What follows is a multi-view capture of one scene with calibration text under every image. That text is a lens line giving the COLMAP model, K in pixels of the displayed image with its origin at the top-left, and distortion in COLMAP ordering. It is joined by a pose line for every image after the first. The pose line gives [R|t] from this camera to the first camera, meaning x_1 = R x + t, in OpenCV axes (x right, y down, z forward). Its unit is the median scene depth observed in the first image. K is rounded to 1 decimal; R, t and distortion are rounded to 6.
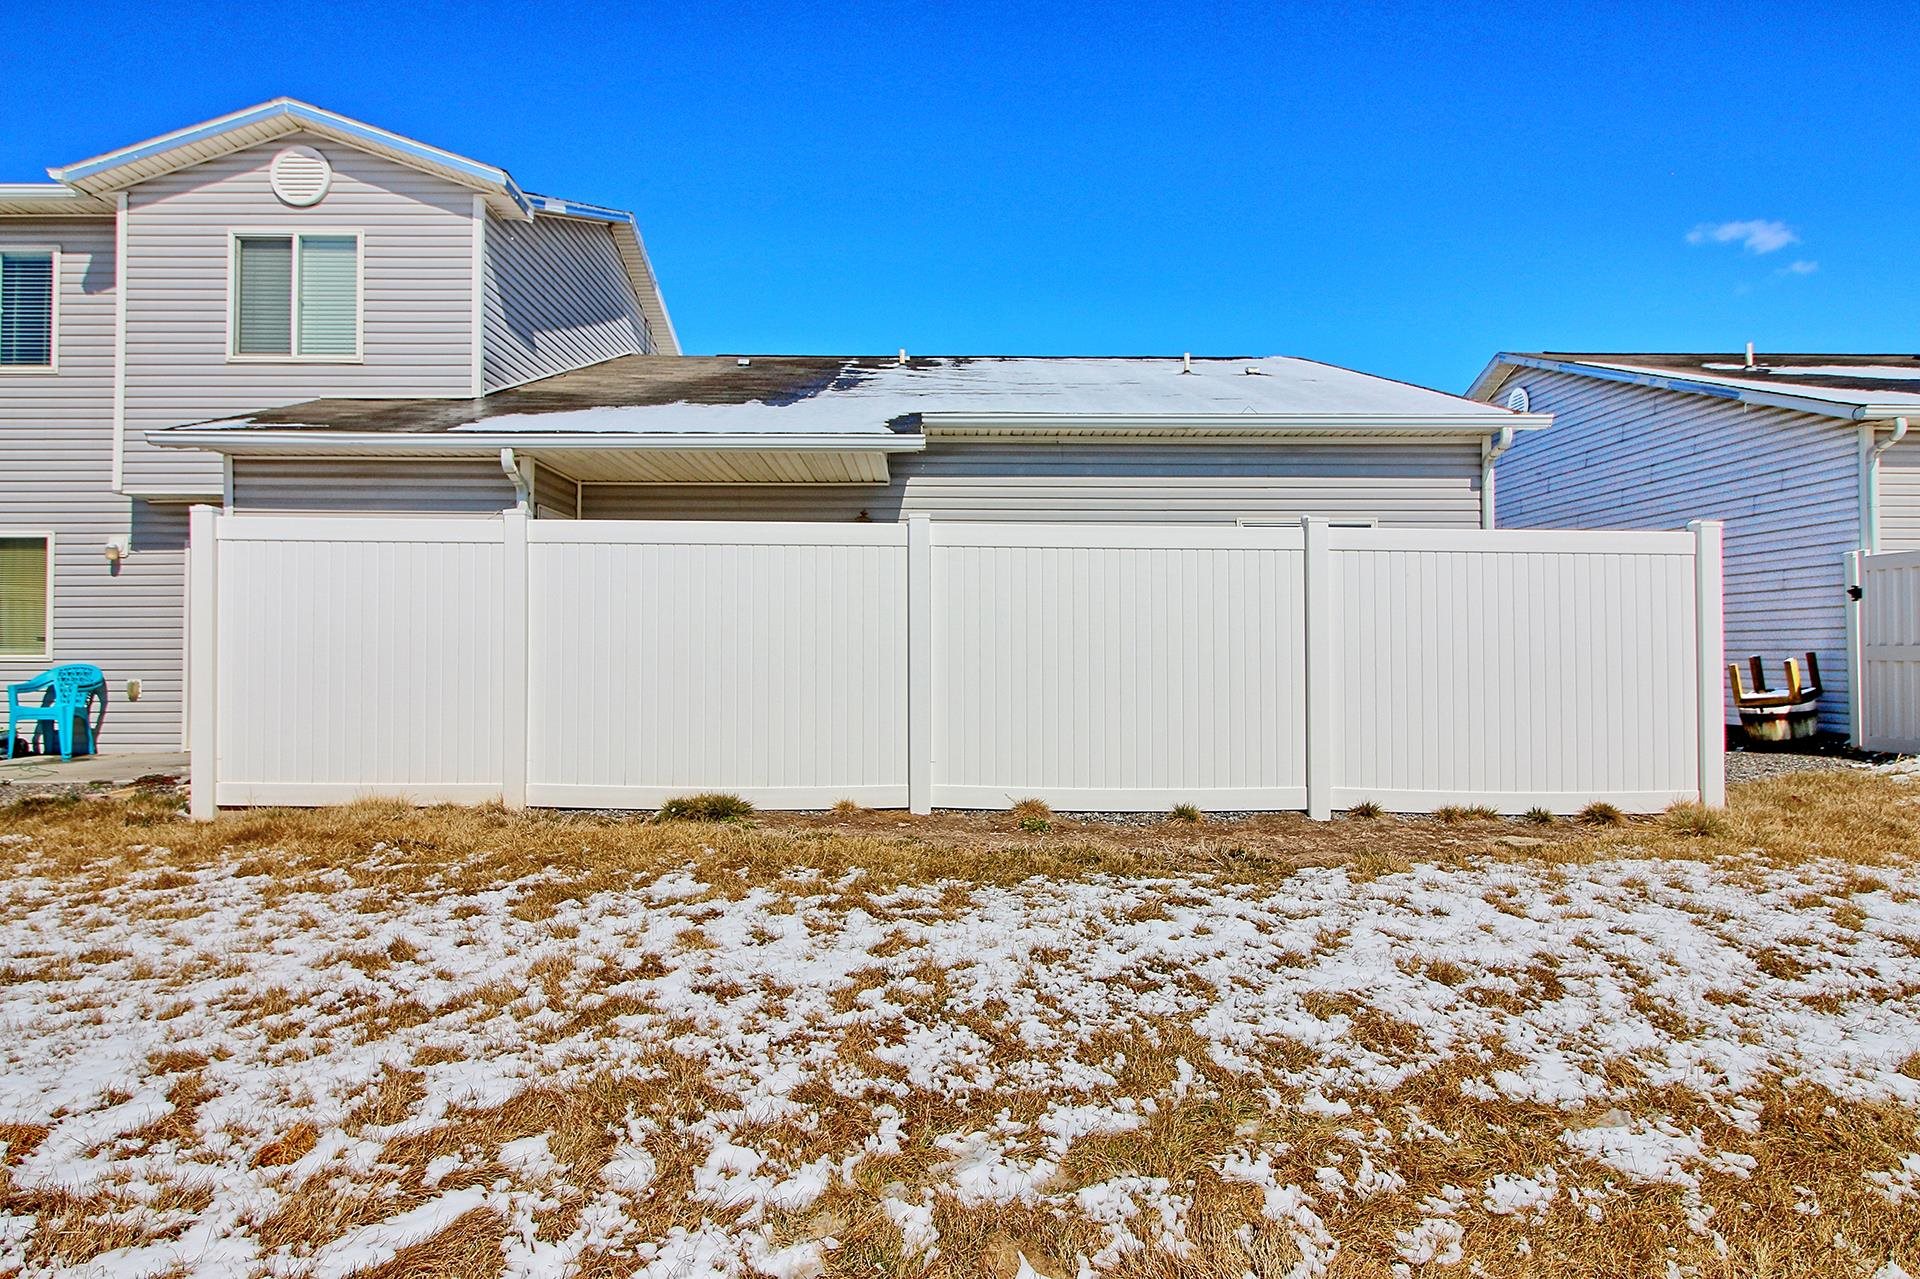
lens RADIAL K [[1176.6, 0, 955.8], [0, 1176.6, 635.4], [0, 0, 1]] dist [0.004659, -0.003707]
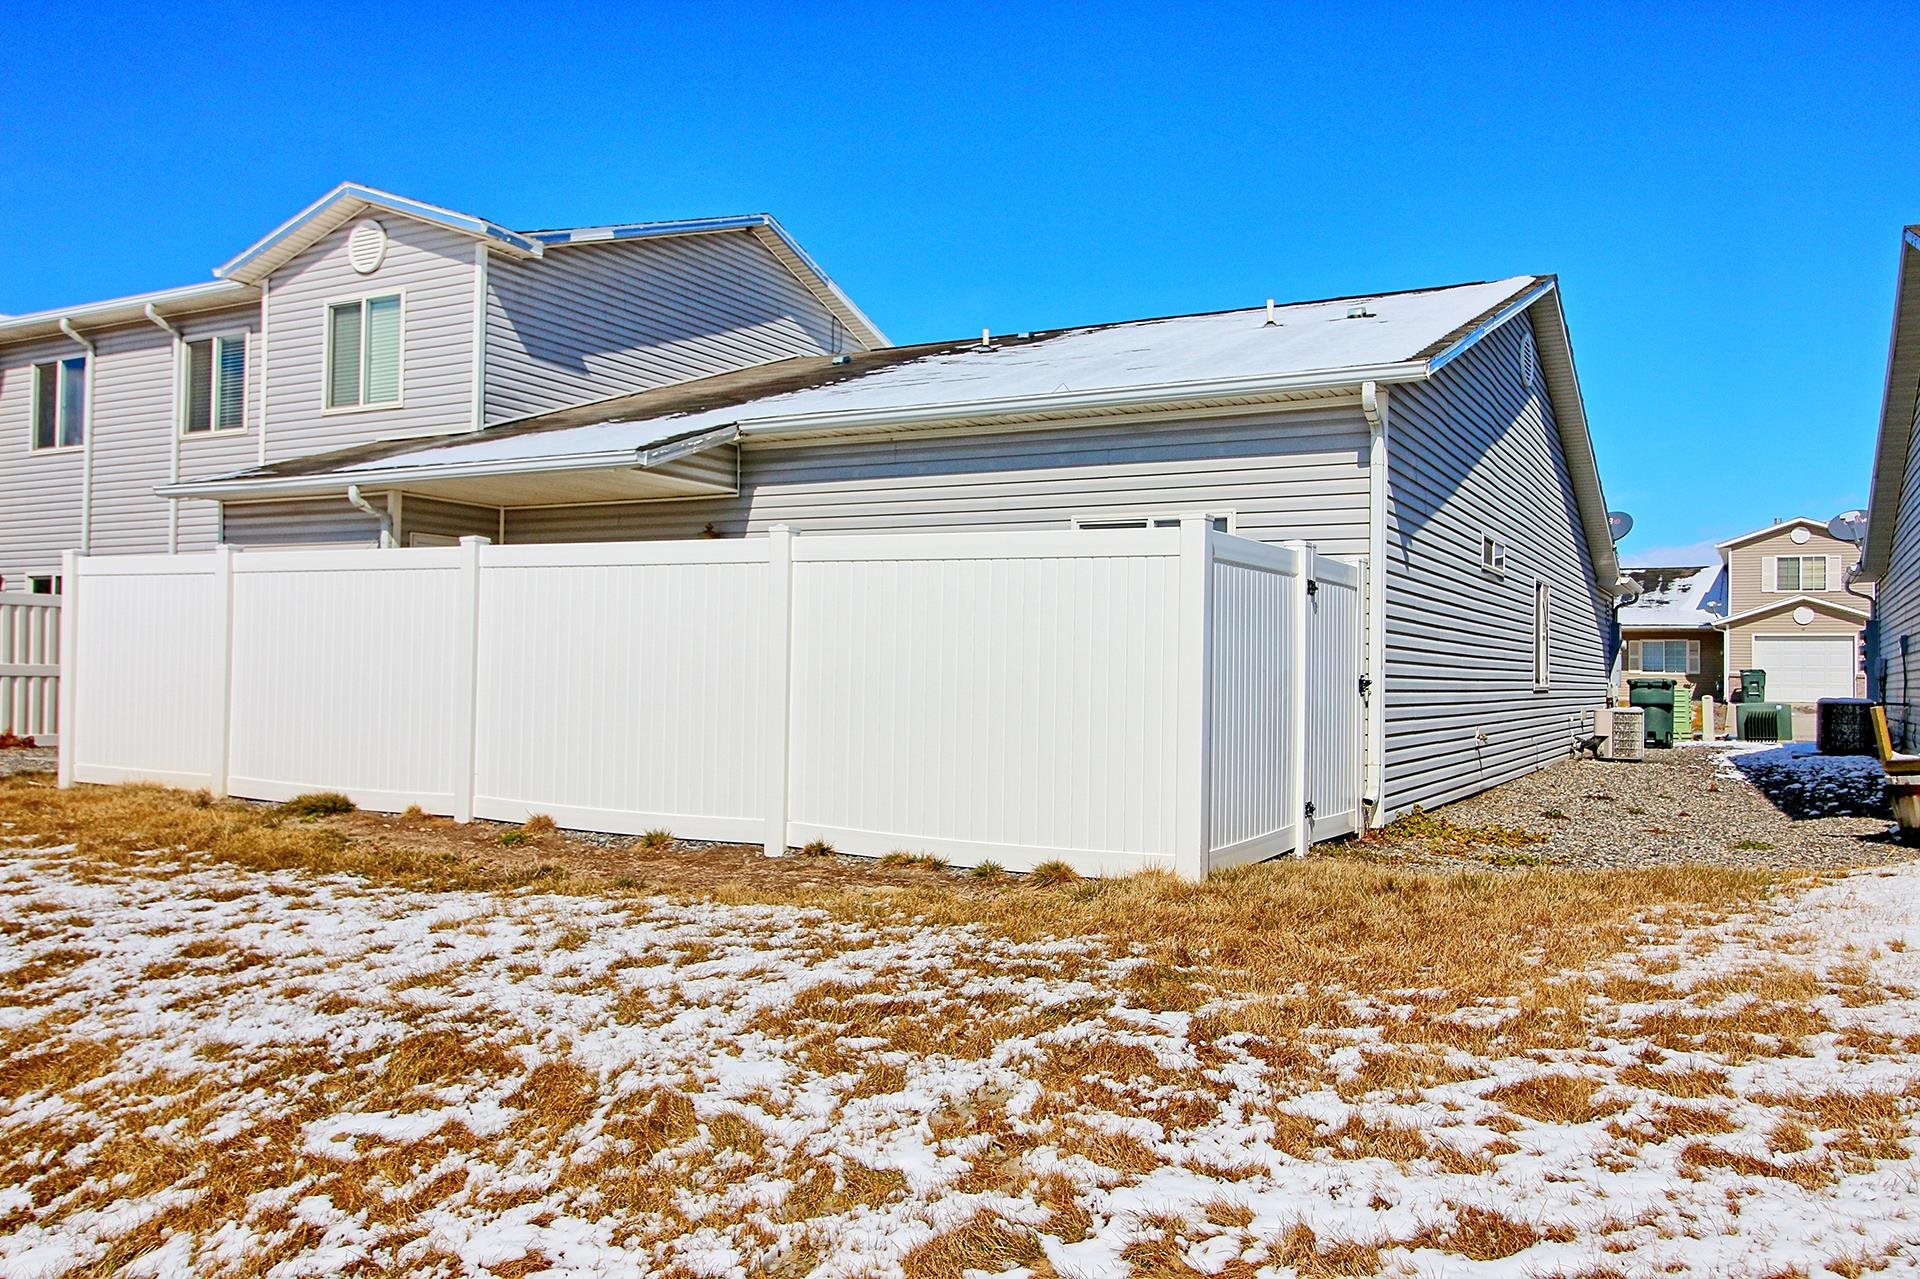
lens RADIAL K [[1489.3, 0, 959.6], [0, 1489.3, 645.2], [0, 0, 1]] dist [0.007711, 0.002061]
pose [[0.867271, 0.002498, -0.497830, 0.693519], [-0.006877, 0.999952, -0.006963, -0.000297], [0.497789, 0.009463, 0.867247, 0.044895]]
